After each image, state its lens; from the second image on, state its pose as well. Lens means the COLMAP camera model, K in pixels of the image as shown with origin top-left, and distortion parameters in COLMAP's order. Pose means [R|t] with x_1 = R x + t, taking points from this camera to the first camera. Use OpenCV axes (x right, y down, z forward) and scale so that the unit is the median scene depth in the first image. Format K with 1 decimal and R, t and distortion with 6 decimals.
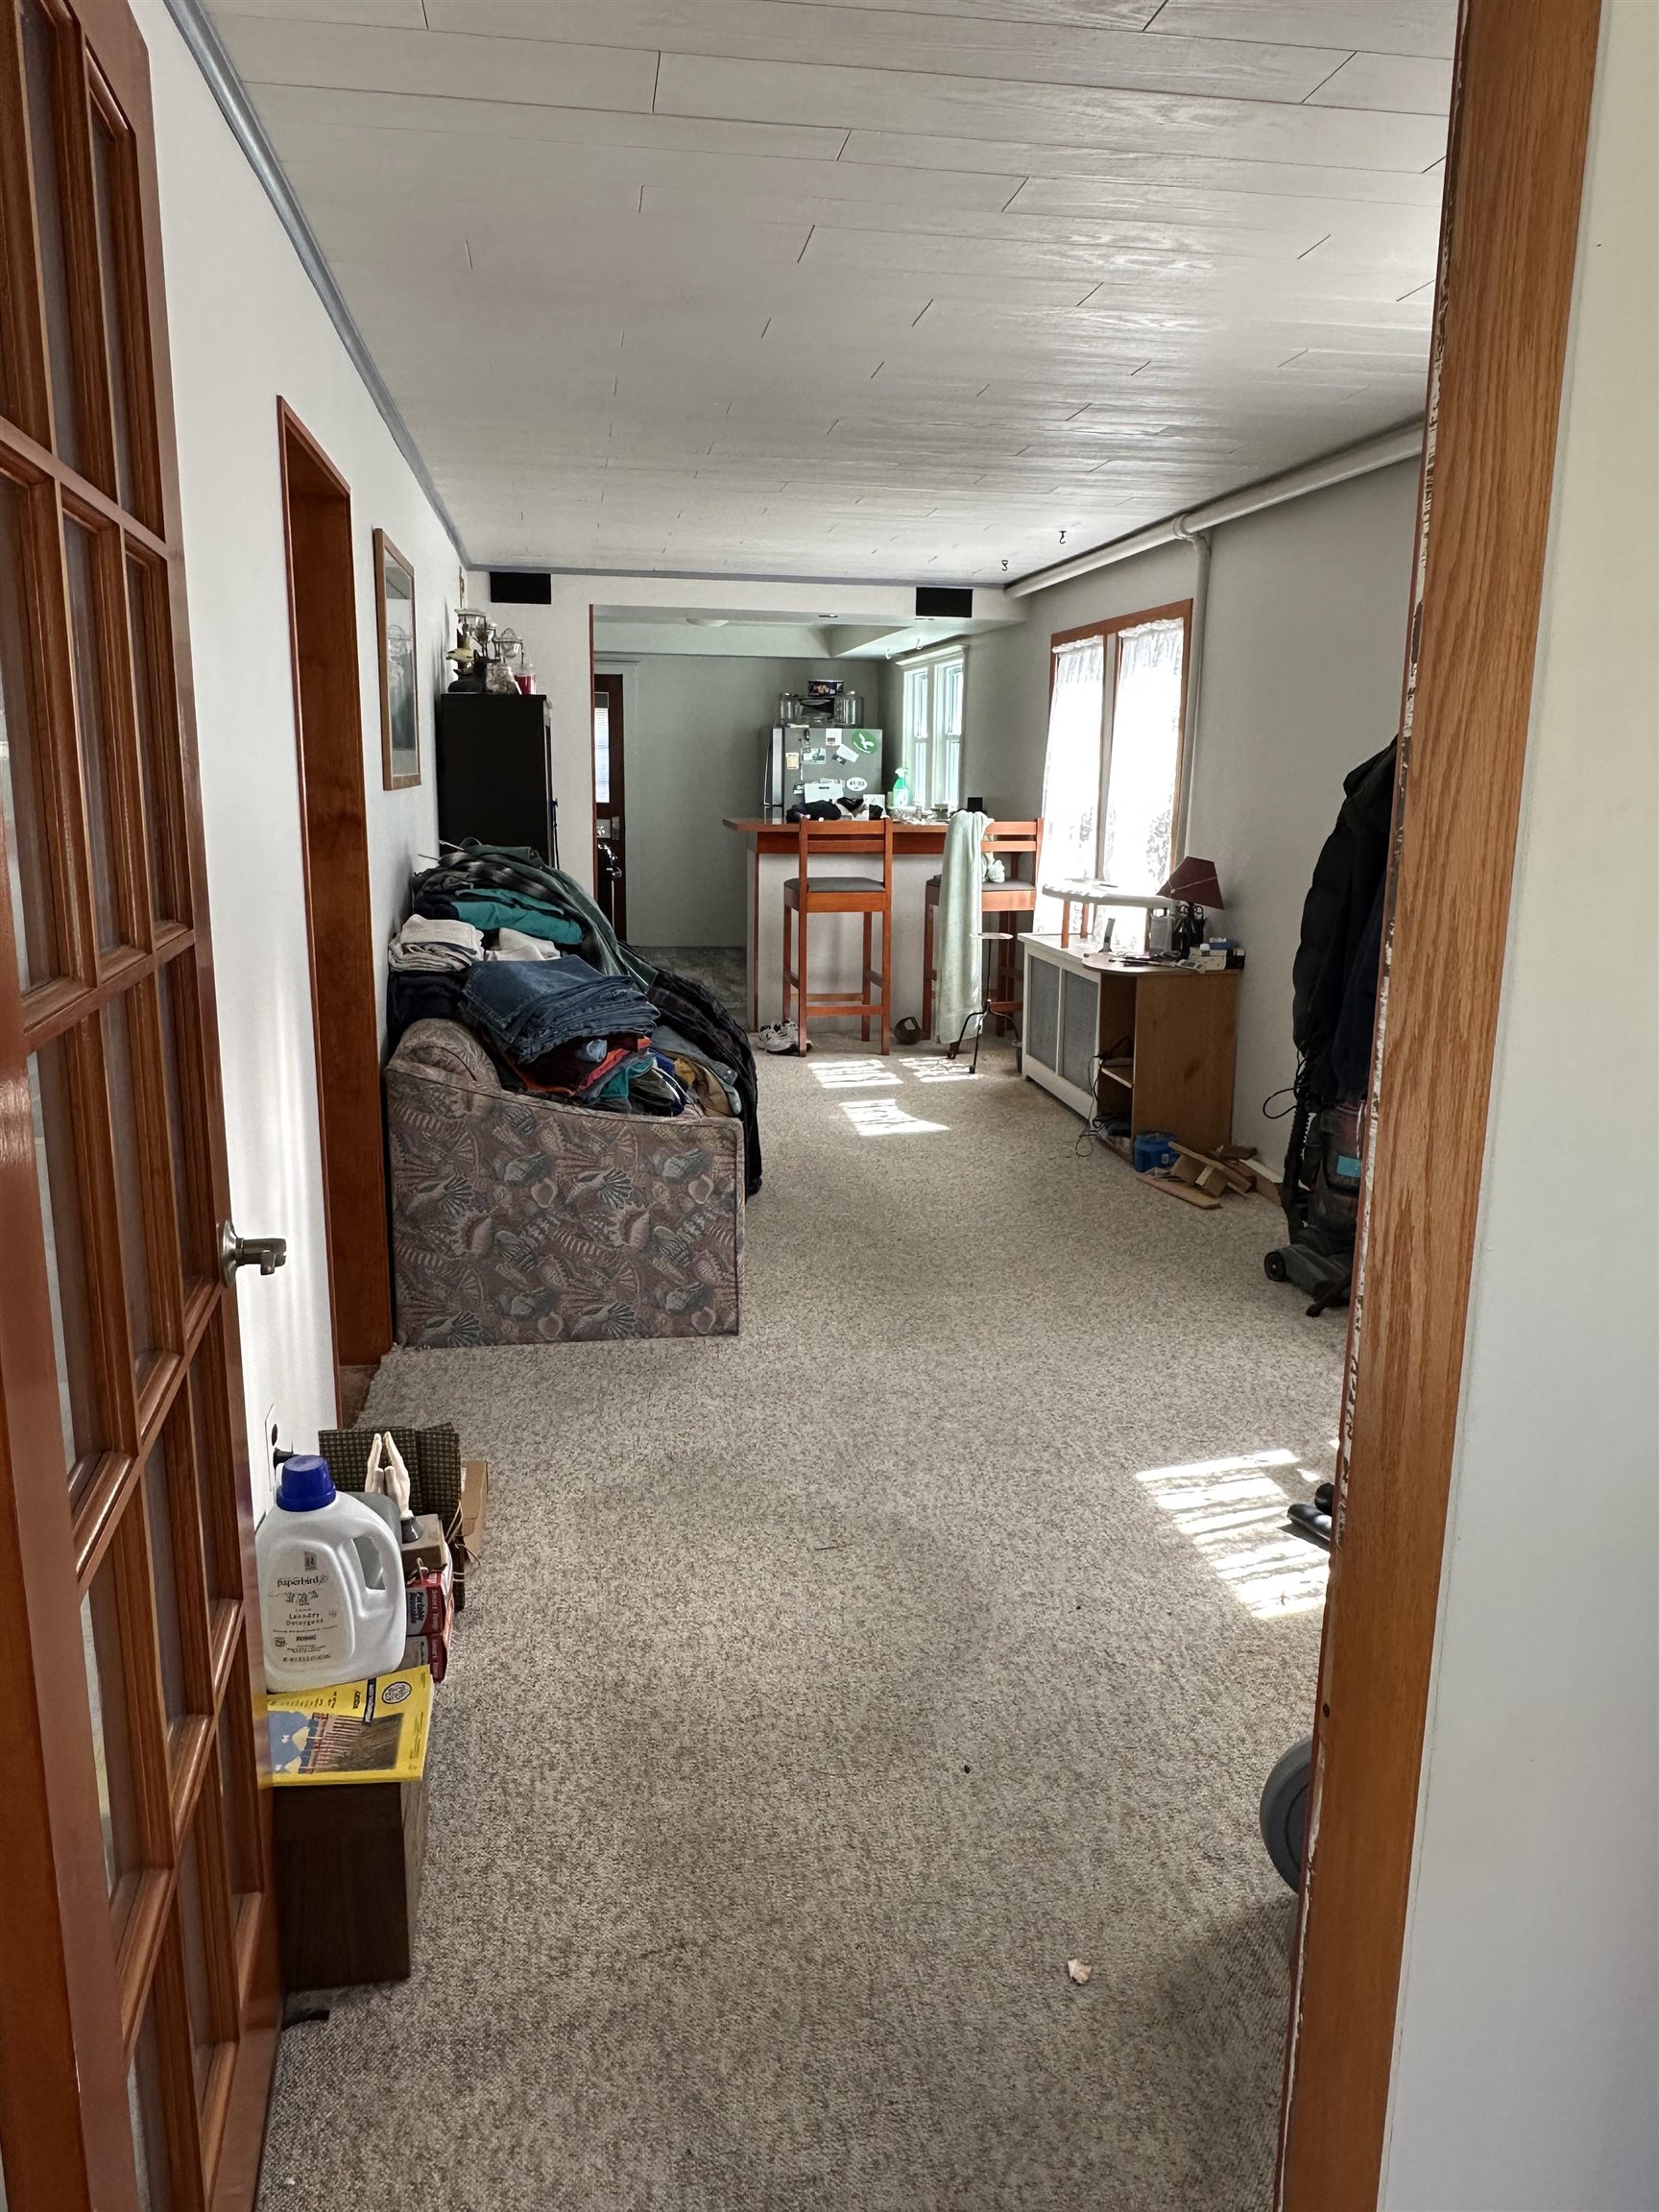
lens RADIAL K [[1541.8, 0, 829.6], [0, 1541.8, 1106.1], [0, 0, 1]] dist [0.001078, 0.000027]
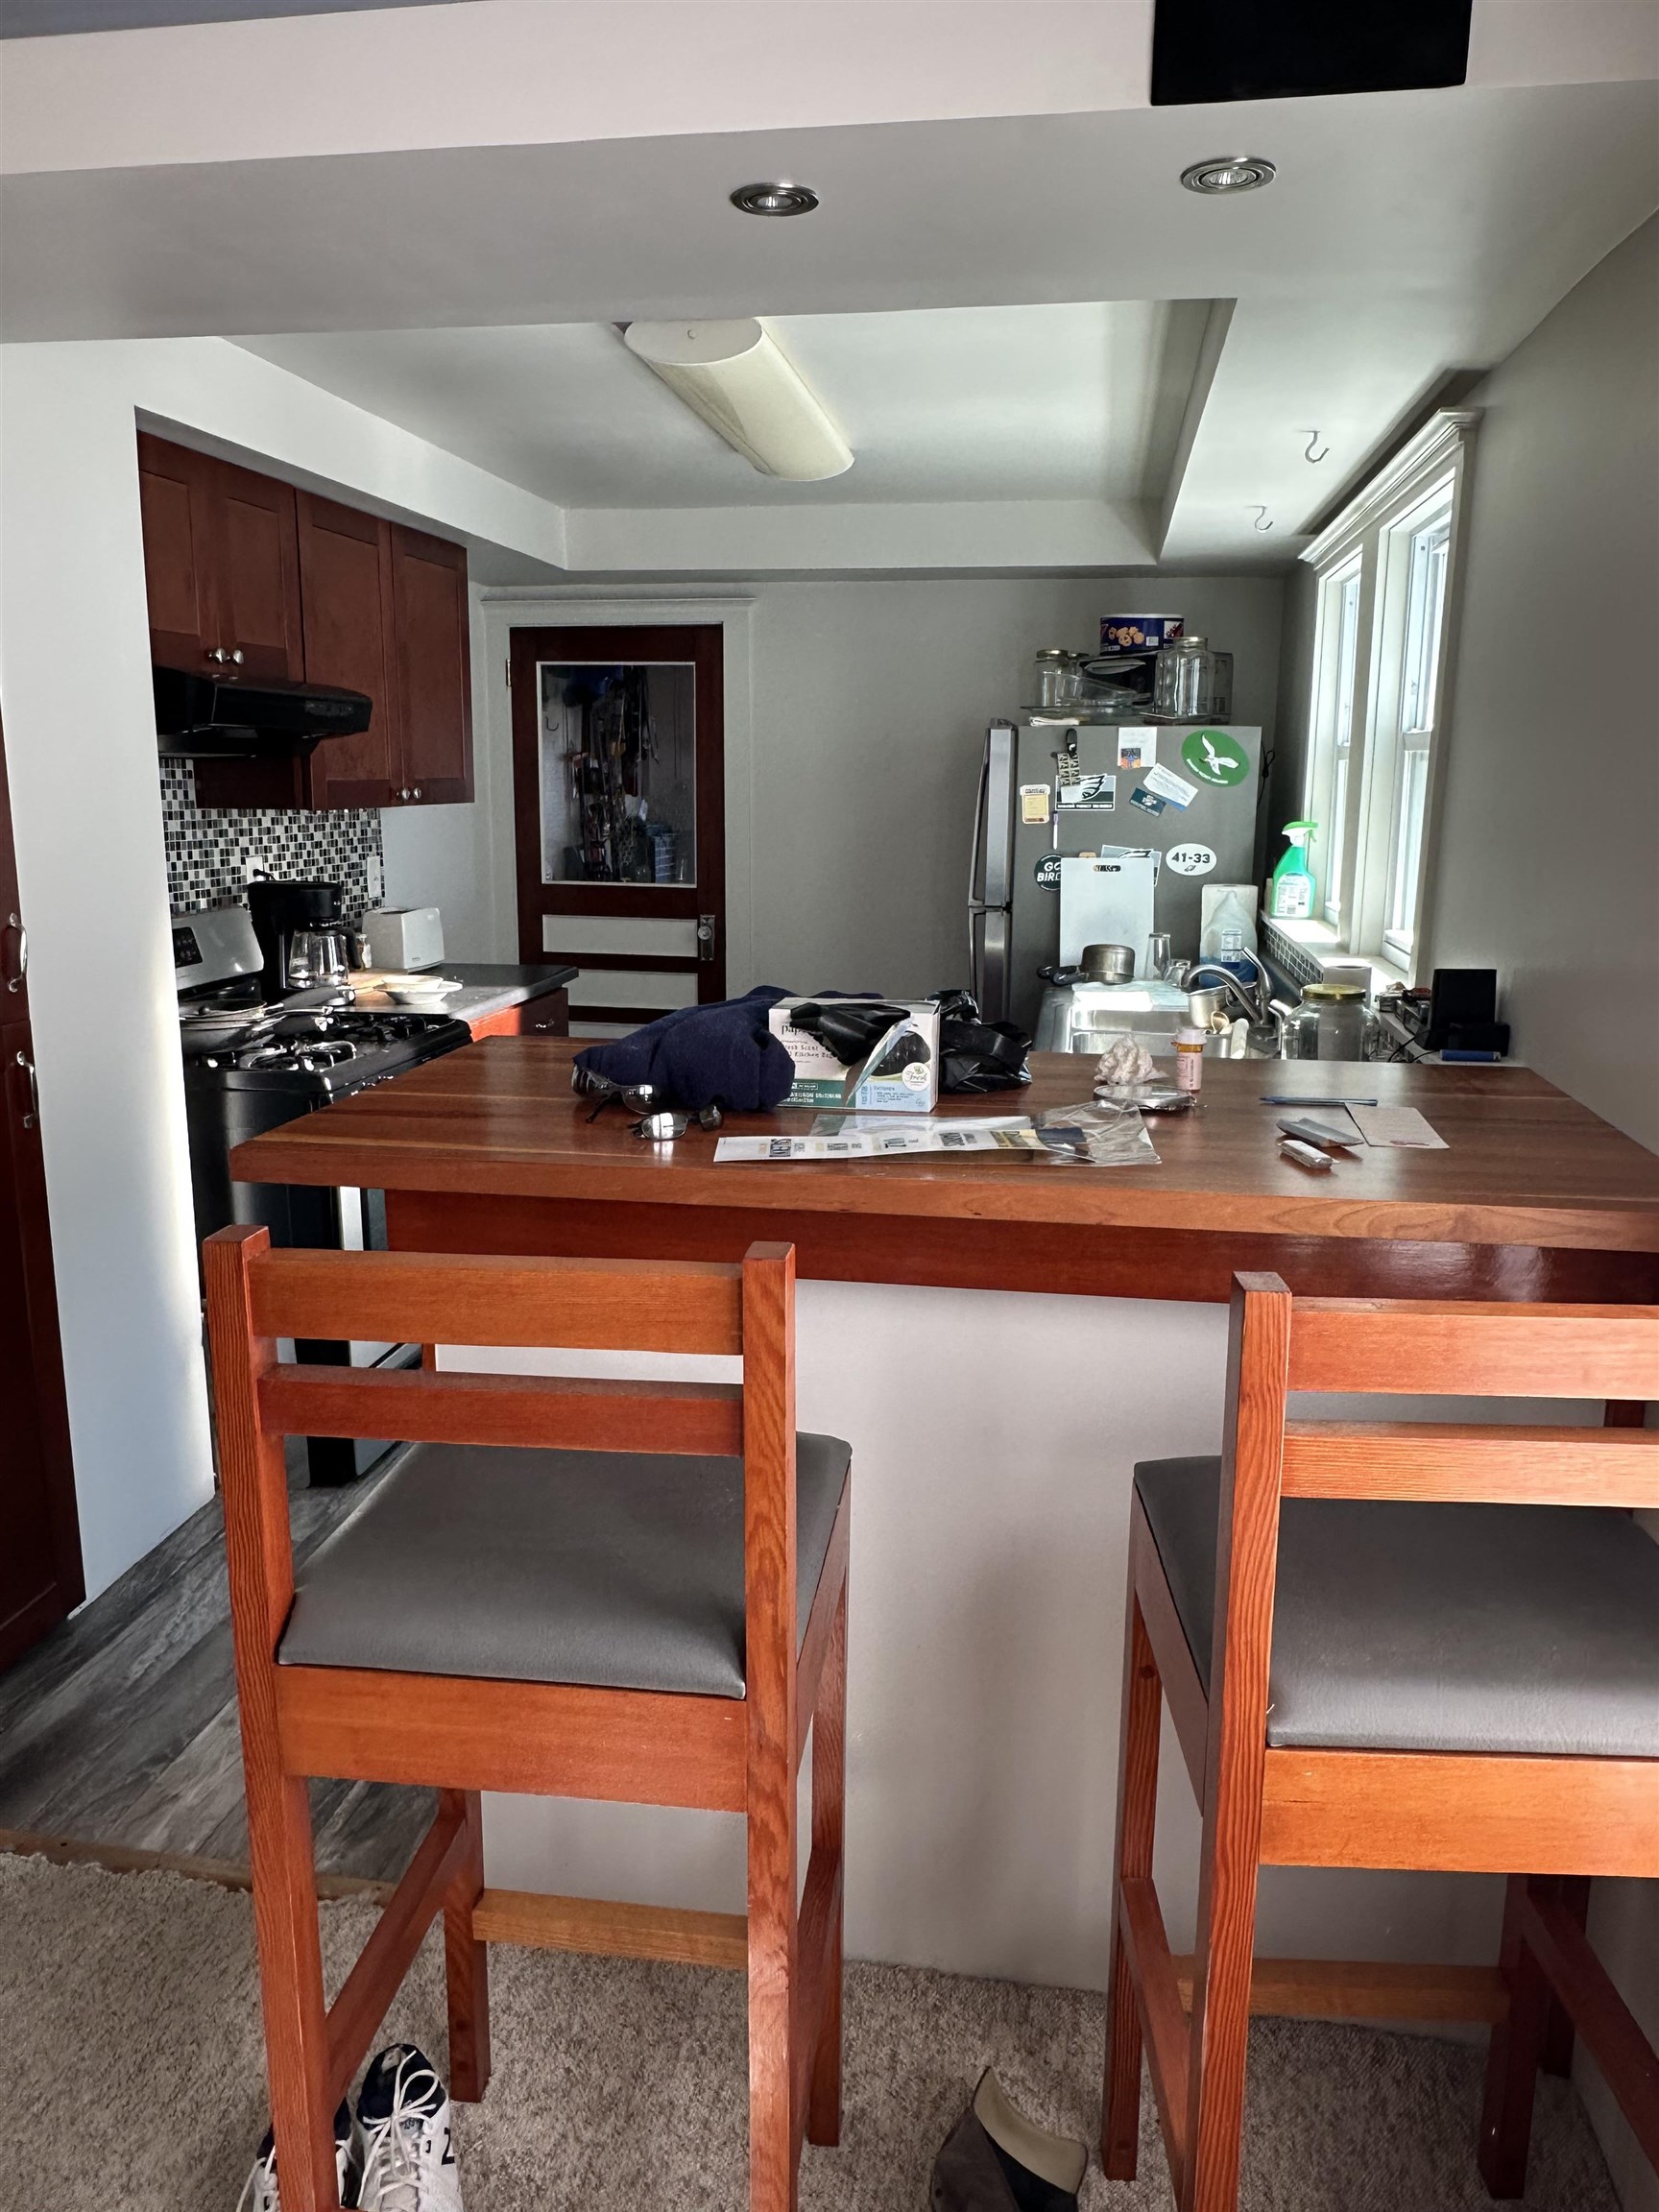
lens RADIAL K [[1541.8, 0, 825.0], [0, 1541.8, 1100.3], [0, 0, 1]] dist [0.001078, 0.000027]
pose [[0.945706, 0.057169, -0.319955, 0.061148], [-0.060836, 0.998147, -0.001470, -0.138139], [0.319278, 0.020855, 0.947432, 0.579656]]
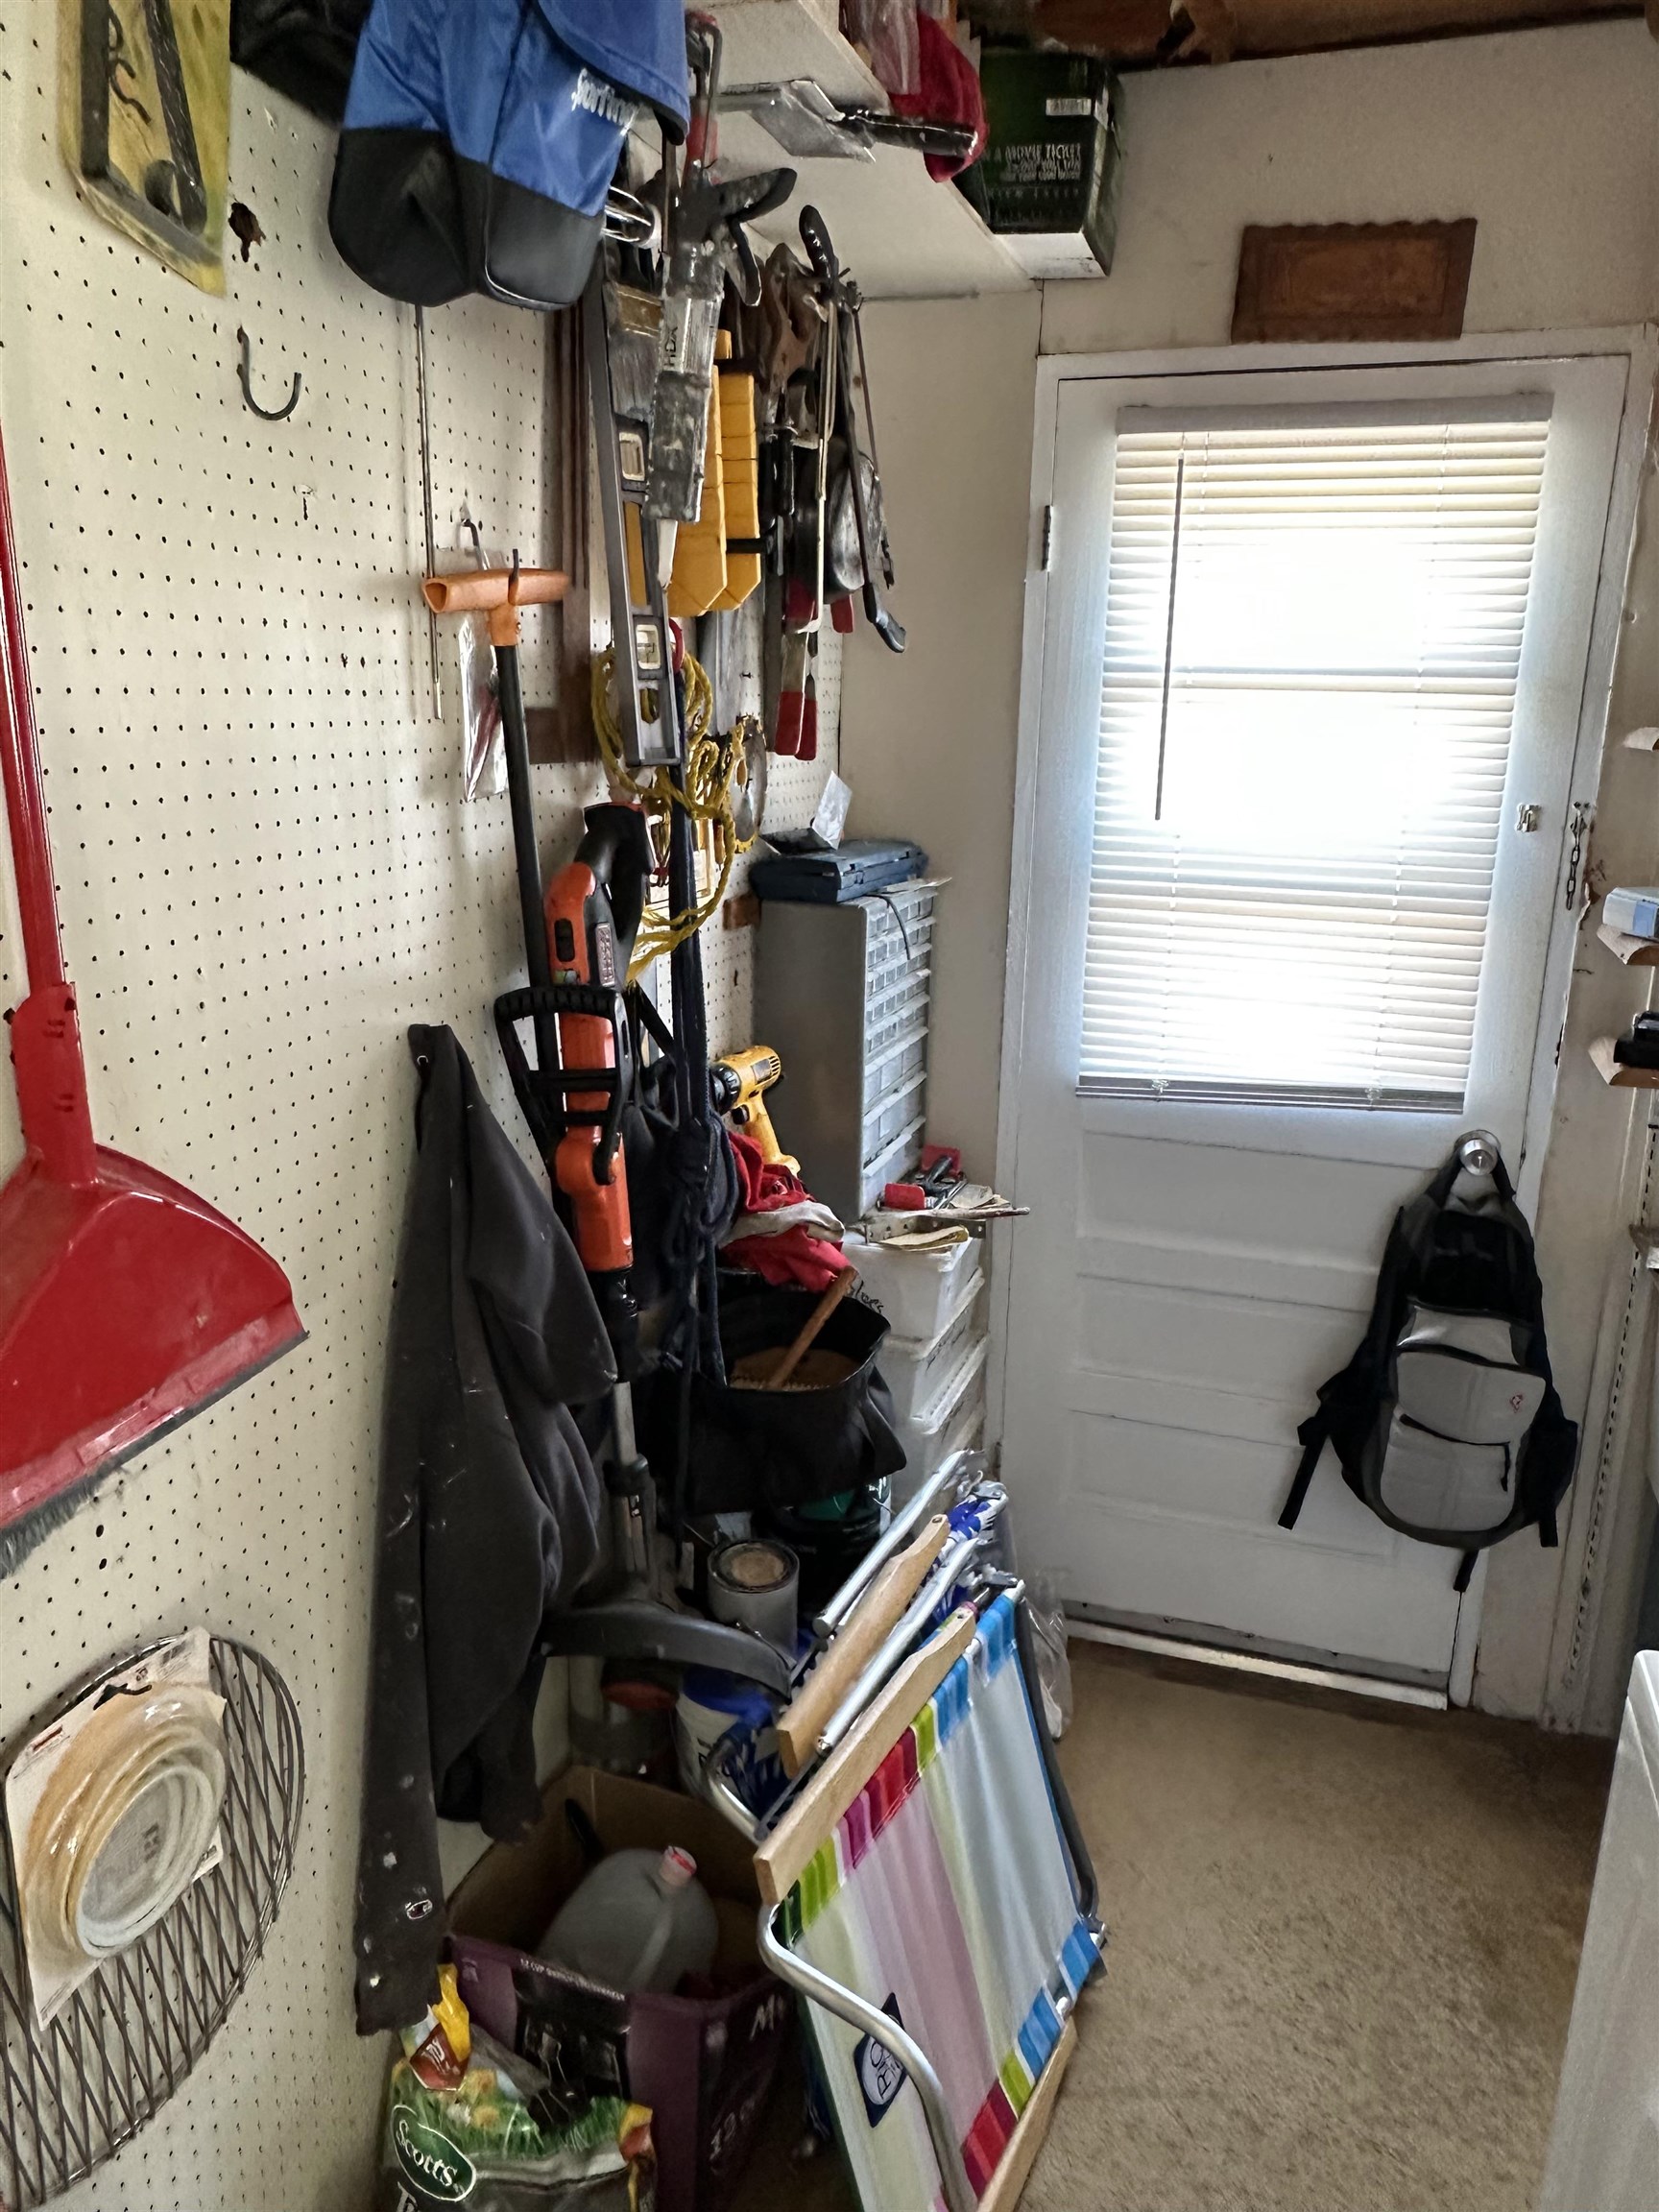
lens RADIAL K [[1541.8, 0, 830.9], [0, 1541.8, 1101.2], [0, 0, 1]] dist [0.001078, 0.000027]
pose [[0.879674, 0.123787, -0.459185, -0.095748], [-0.107874, 0.992301, 0.060847, -0.213469], [0.463182, -0.003991, 0.886254, 0.916665]]
